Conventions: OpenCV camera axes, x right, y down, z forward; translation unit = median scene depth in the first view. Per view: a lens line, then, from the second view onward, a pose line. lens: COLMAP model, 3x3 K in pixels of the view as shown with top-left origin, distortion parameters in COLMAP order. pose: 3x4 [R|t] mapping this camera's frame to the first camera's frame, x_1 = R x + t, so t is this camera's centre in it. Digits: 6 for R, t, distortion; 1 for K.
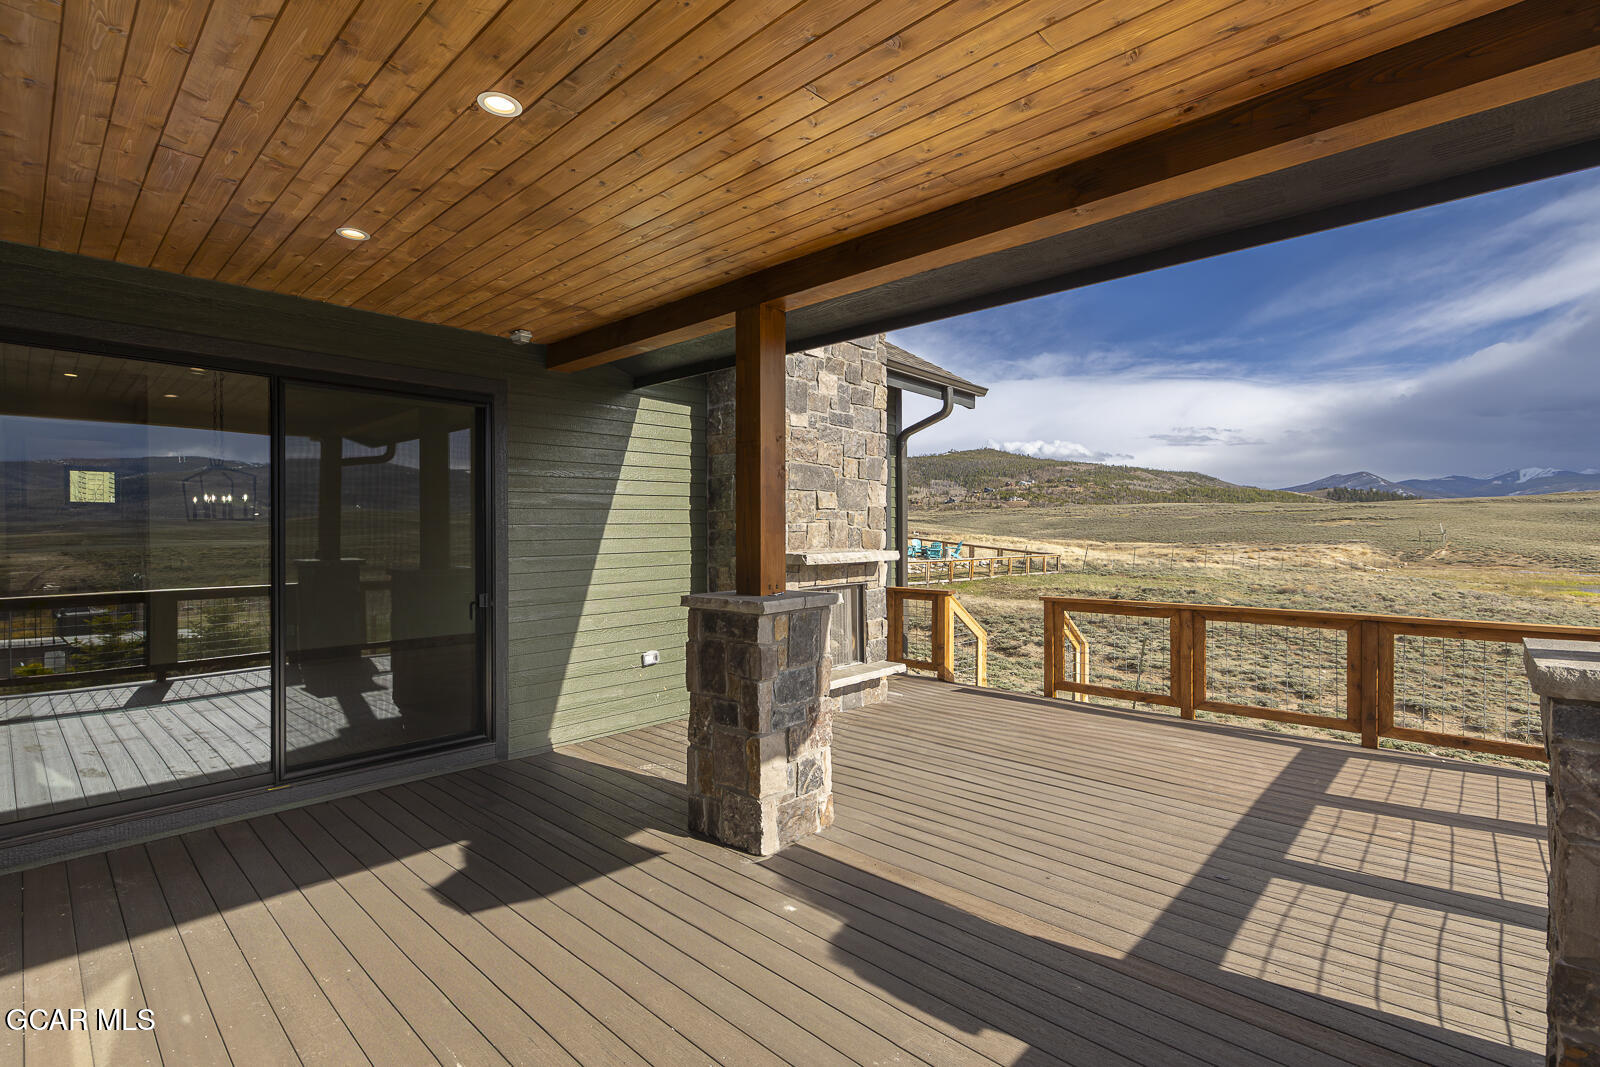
lens RADIAL K [[674.9, 0, 800.0], [0, 674.9, 533.5], [0, 0, 1]] dist [-0.000907, -0.000114]
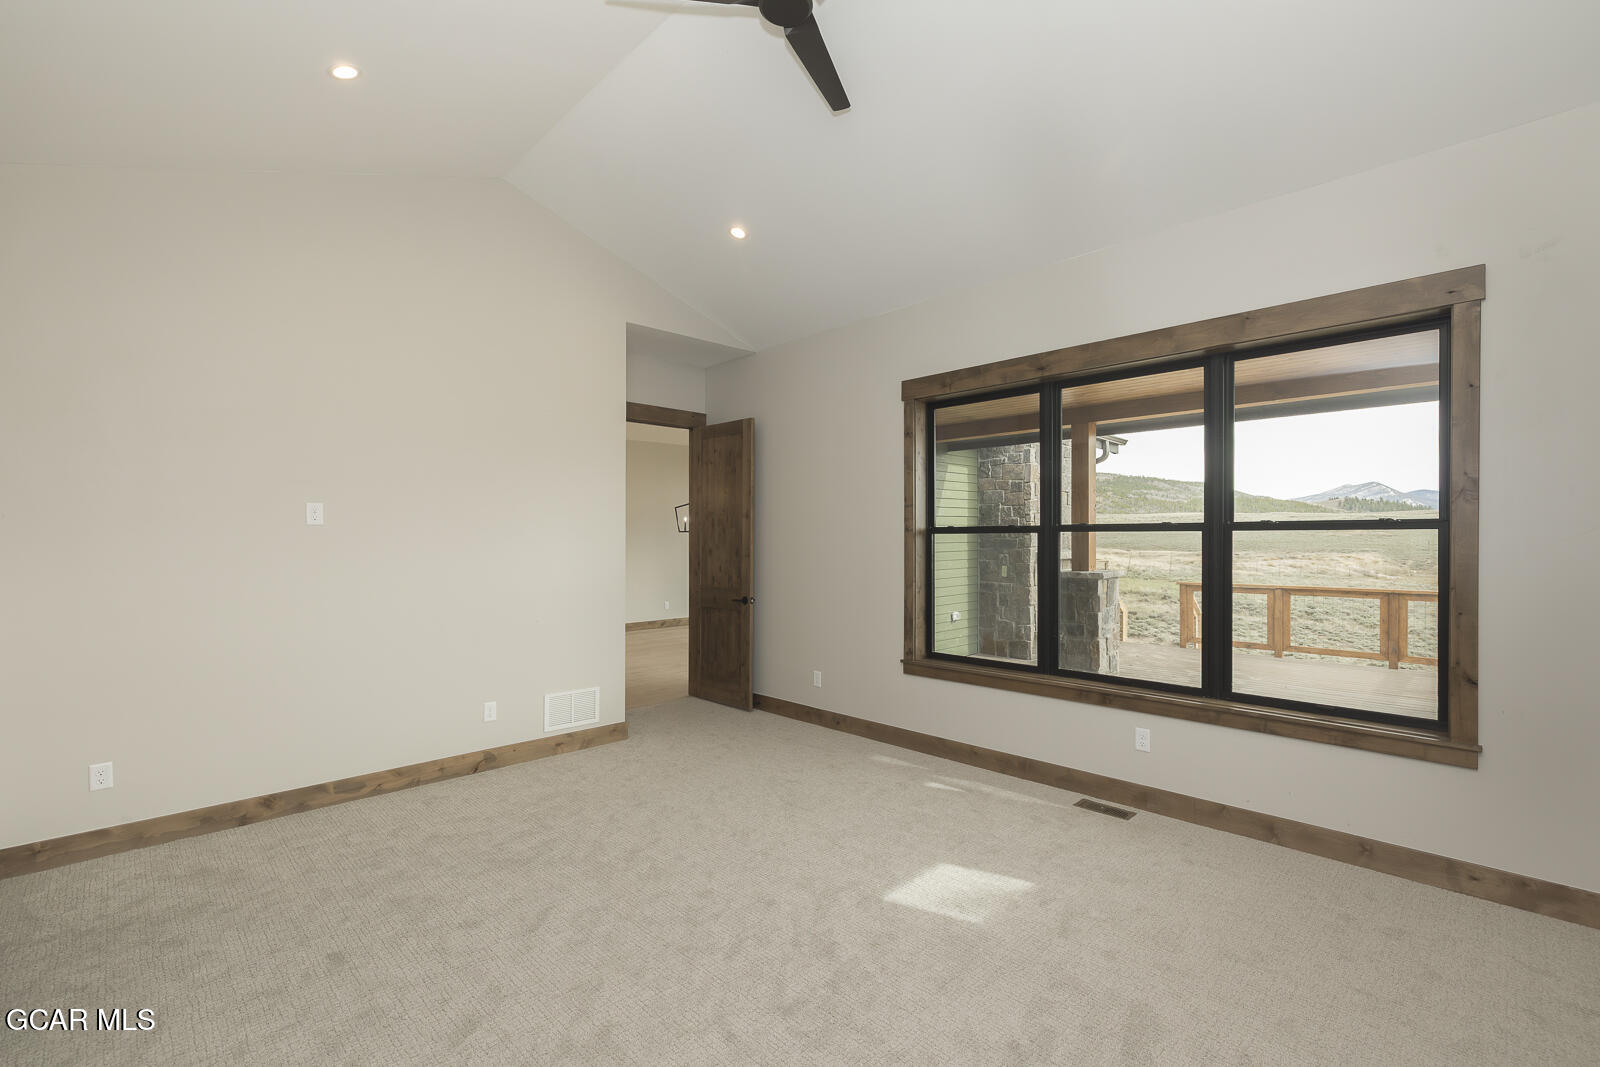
lens RADIAL K [[701.7, 0, 800.0], [0, 701.7, 533.5], [0, 0, 1]] dist [-0.000034, 0.000109]
pose [[0.999929, 0.002416, 0.011677, -0.075357], [-0.002281, 0.999930, -0.011614, 0.000696], [-0.011704, 0.011587, 0.999864, -0.084368]]
